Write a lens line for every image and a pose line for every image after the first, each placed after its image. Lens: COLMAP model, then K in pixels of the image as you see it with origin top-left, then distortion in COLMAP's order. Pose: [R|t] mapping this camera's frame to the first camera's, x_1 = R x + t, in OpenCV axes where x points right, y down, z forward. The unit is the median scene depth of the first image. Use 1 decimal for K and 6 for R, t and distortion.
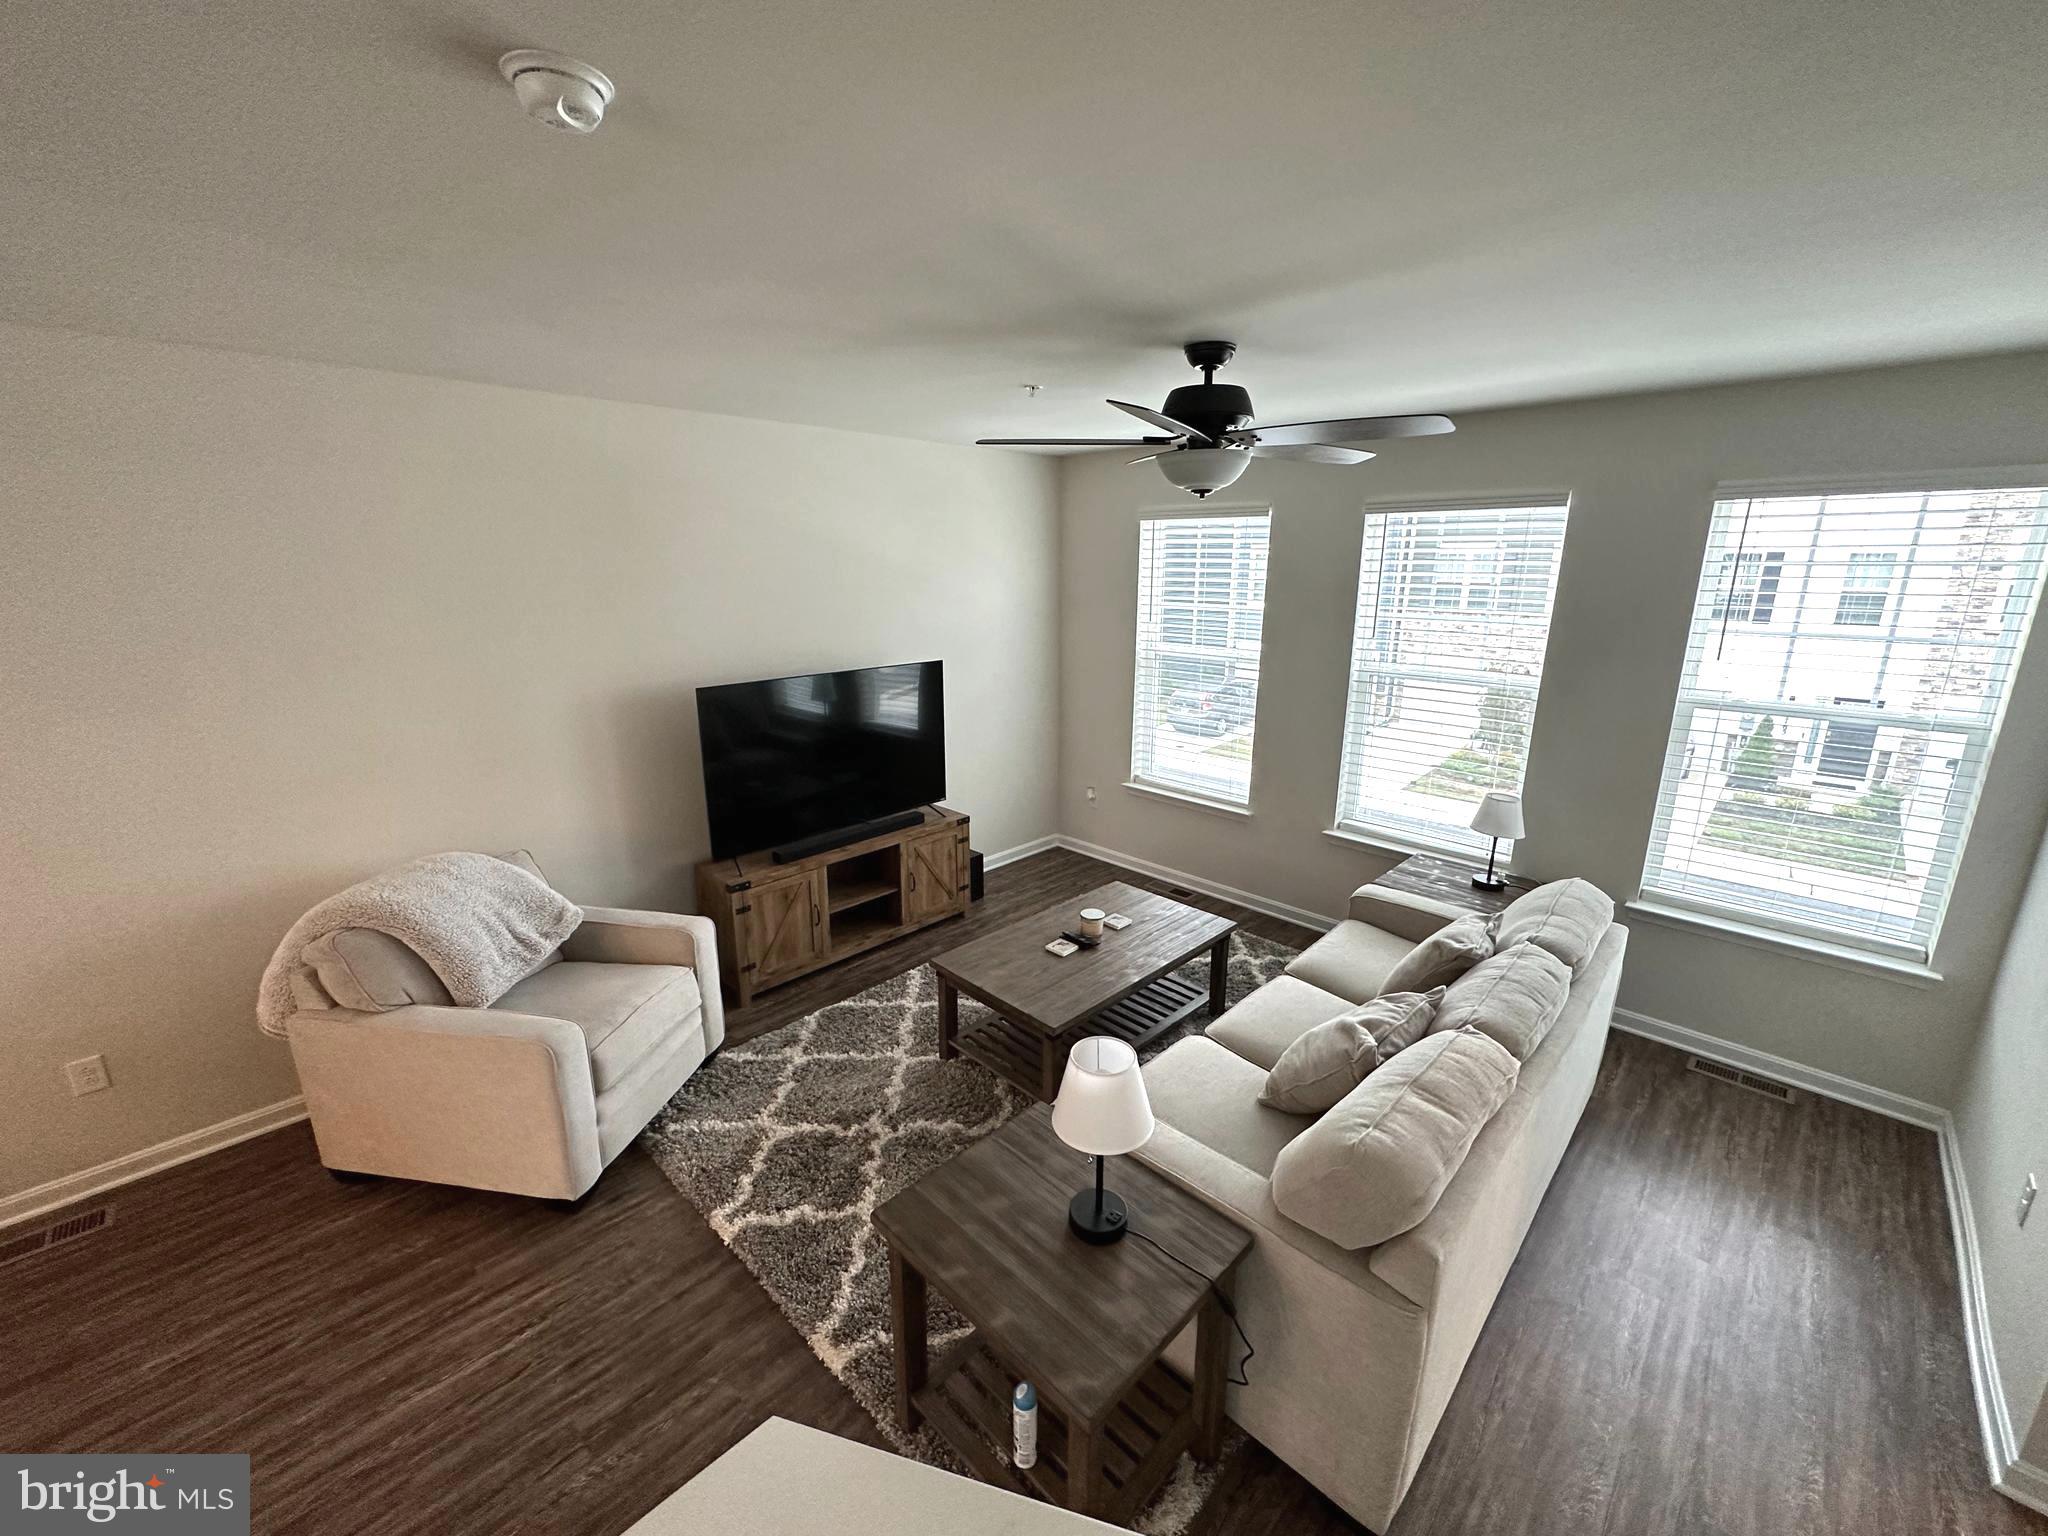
lens RADIAL K [[821.2, 0, 1017.2], [0, 821.2, 753.9], [0, 0, 1]] dist [-0.009019, 0.000026]
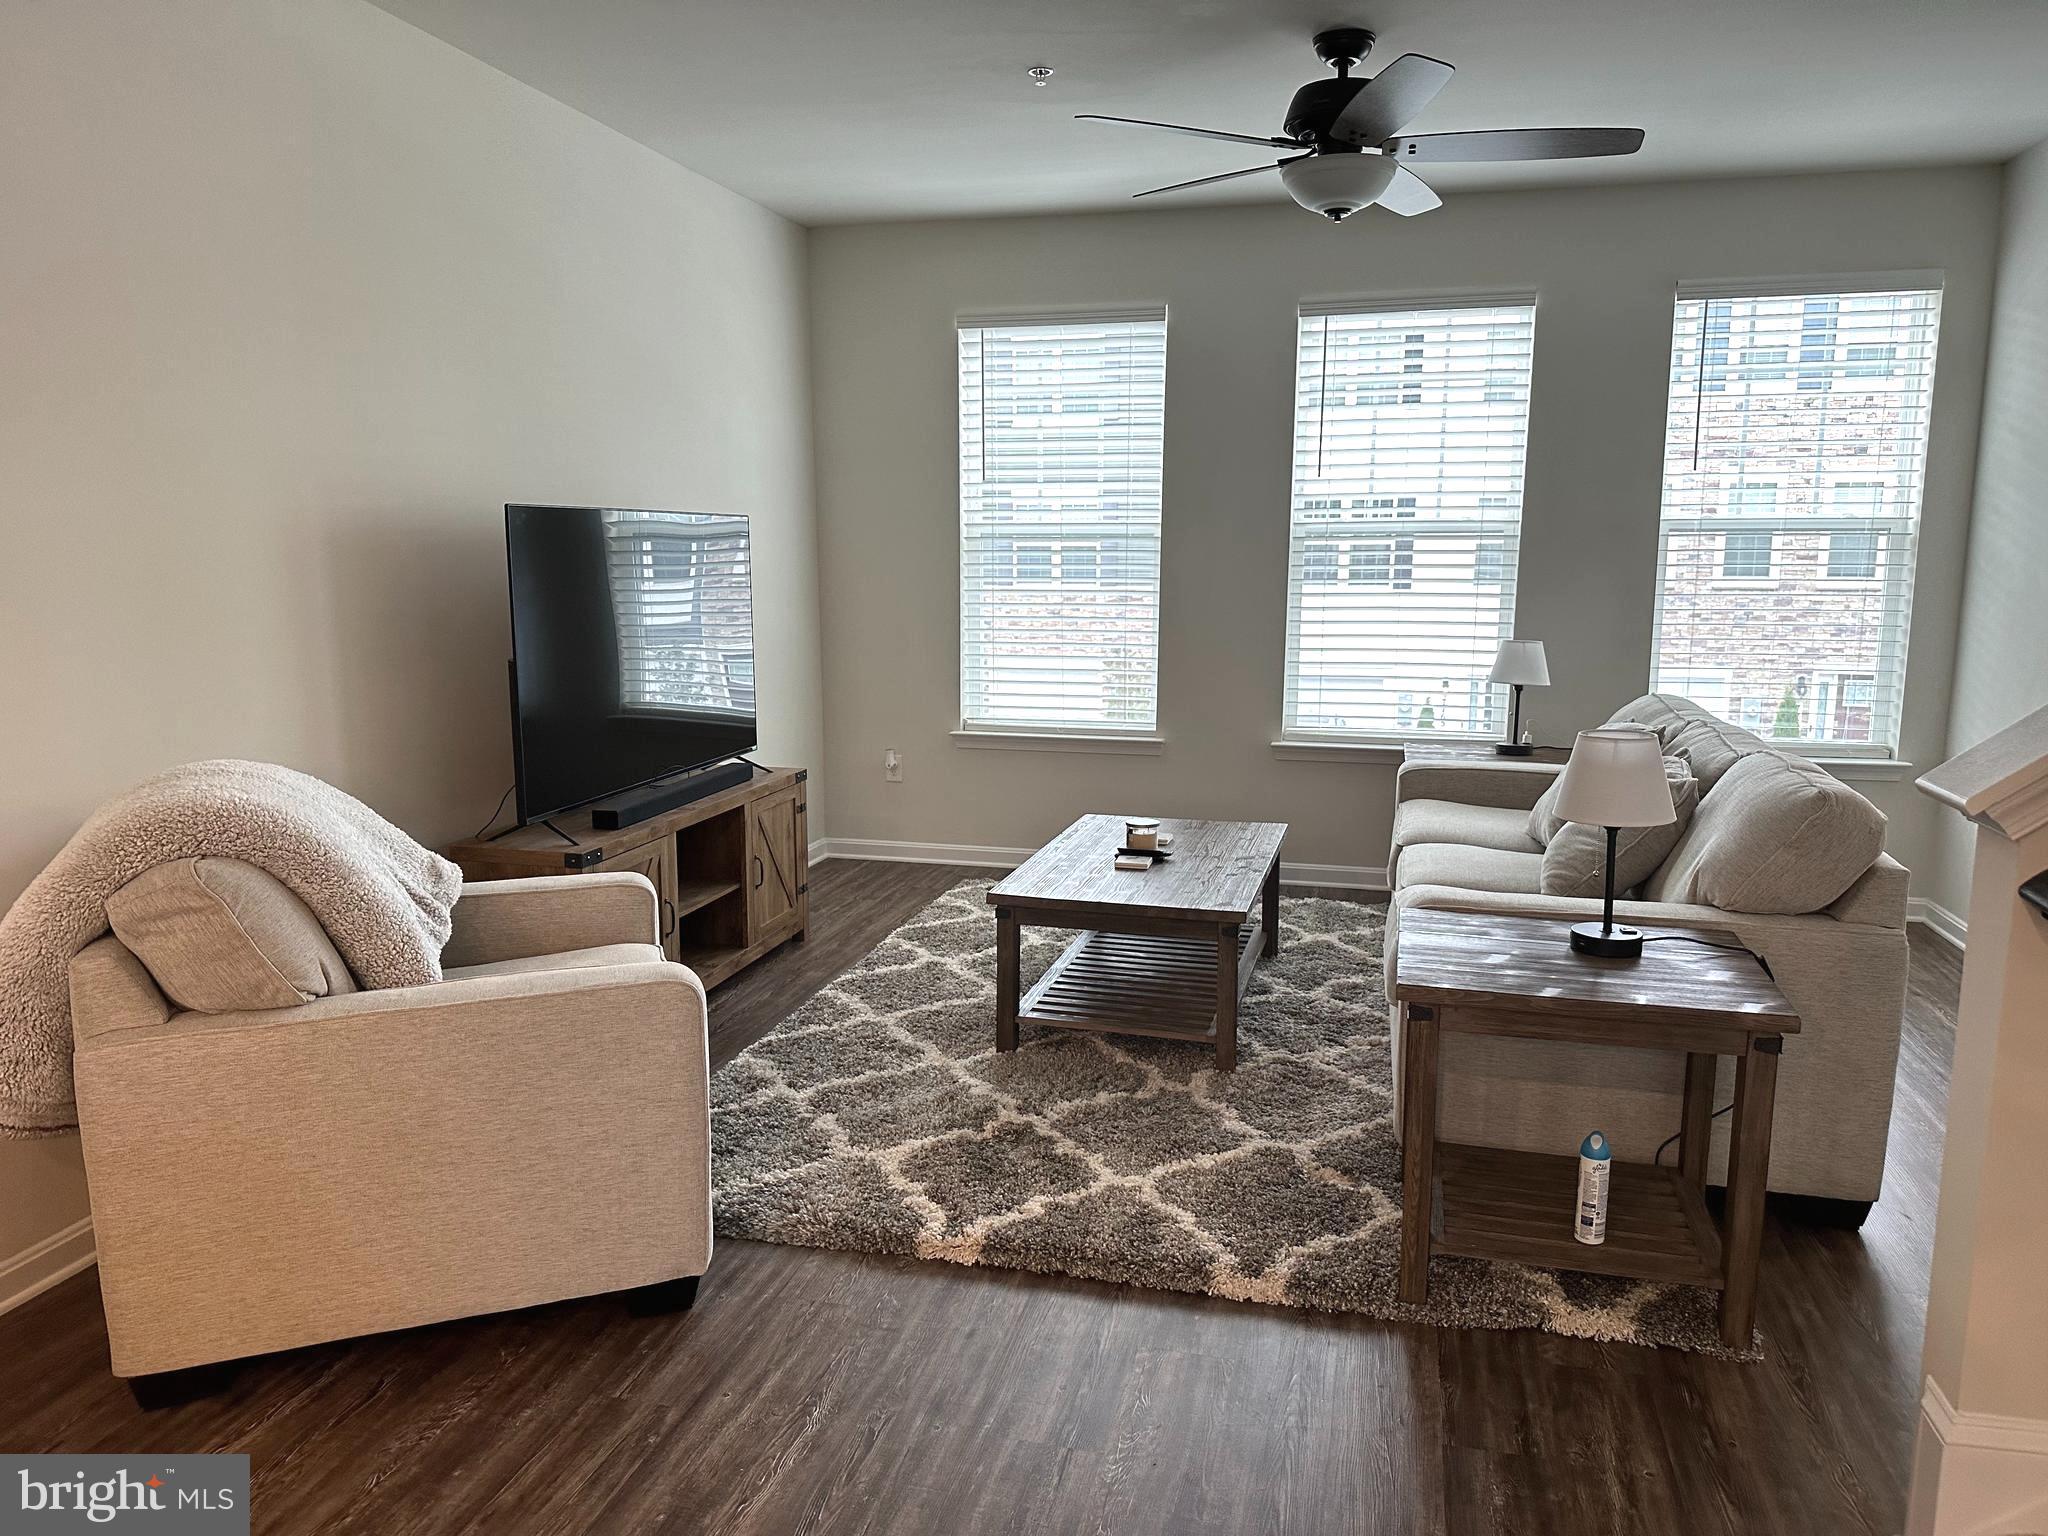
lens RADIAL K [[1426.3, 0, 1025.7], [0, 1426.3, 776.7], [0, 0, 1]] dist [0.004674, -0.000760]
pose [[0.866756, -0.084109, 0.491589, -0.579231], [0.118772, 0.992129, -0.039667, 0.188054], [-0.484383, 0.092769, 0.869923, -0.020758]]
